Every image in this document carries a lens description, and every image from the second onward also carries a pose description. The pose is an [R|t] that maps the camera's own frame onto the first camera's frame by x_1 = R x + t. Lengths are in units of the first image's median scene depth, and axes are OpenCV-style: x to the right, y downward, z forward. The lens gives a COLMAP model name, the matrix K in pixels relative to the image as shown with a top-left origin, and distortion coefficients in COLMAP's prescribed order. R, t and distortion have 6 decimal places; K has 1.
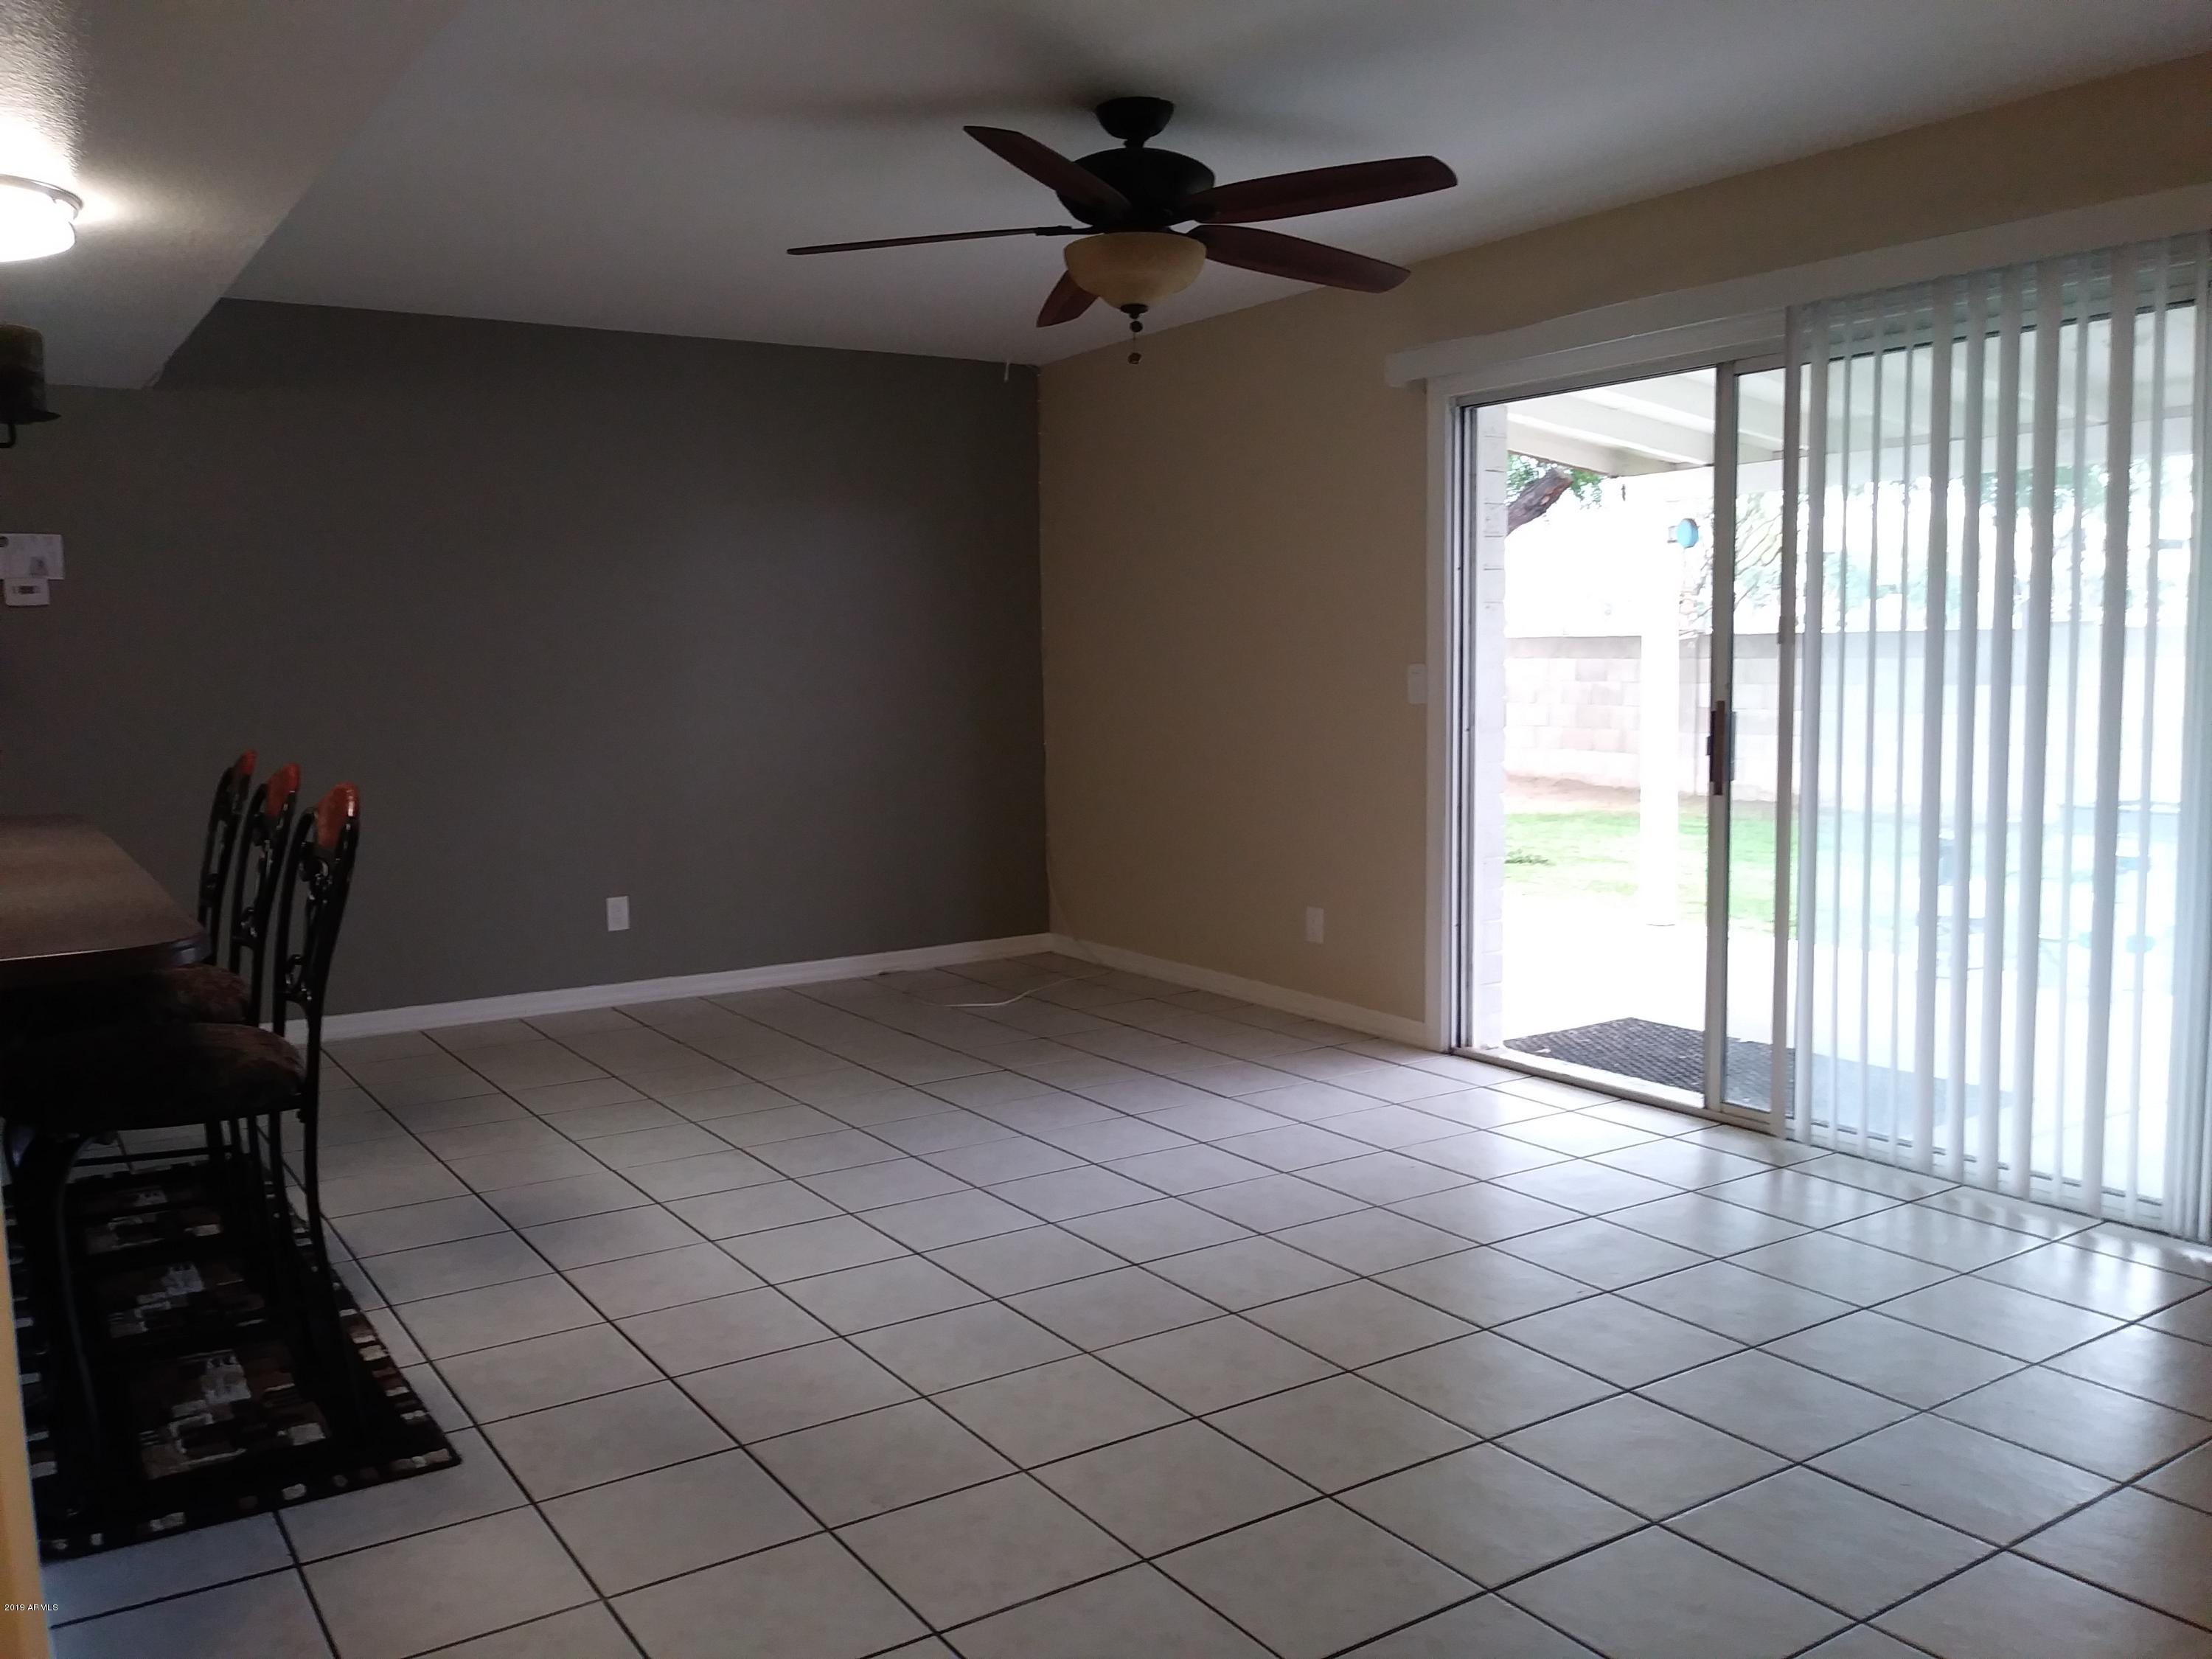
lens RADIAL K [[1785.8, 0, 1088.8], [0, 1785.8, 837.3], [0, 0, 1]] dist [0.043575, -0.074133]
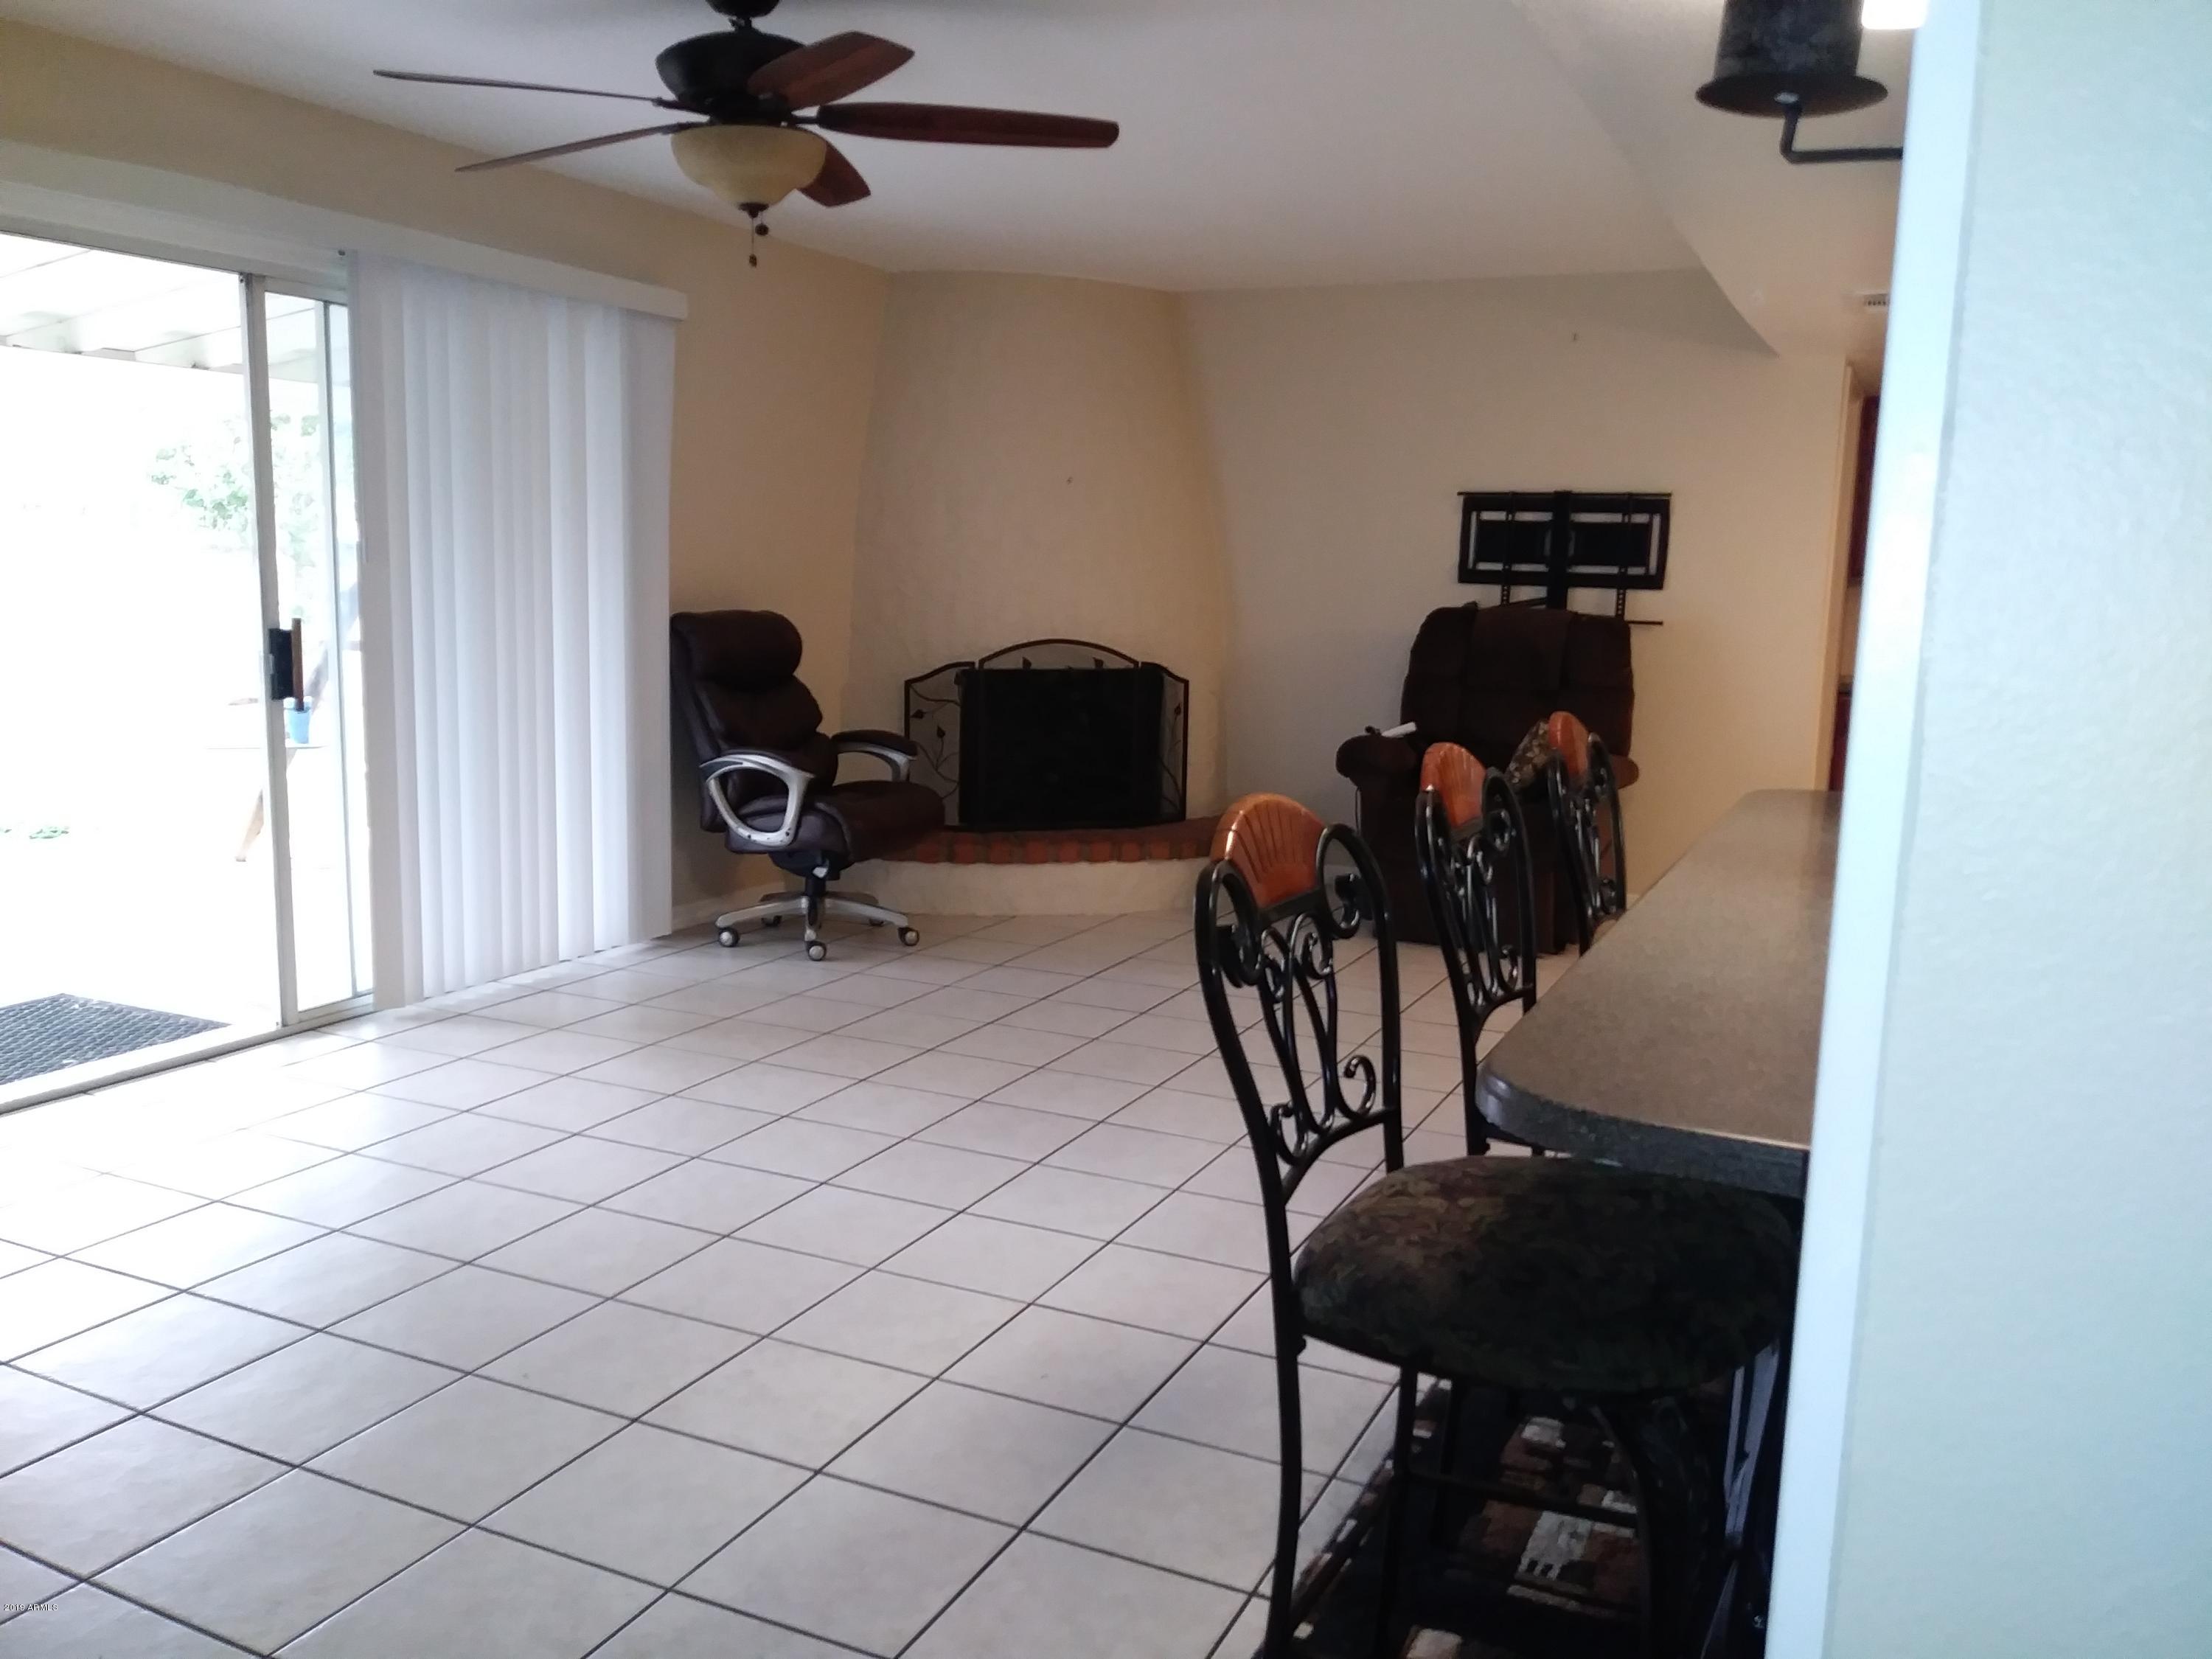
lens RADIAL K [[1785.8, 0, 1088.8], [0, 1785.8, 837.3], [0, 0, 1]] dist [0.043575, -0.074133]
pose [[-0.527492, -0.129305, 0.839662, -0.878639], [0.078482, 0.976706, 0.199713, -0.142846], [-0.845927, 0.171245, -0.505057, 1.348497]]
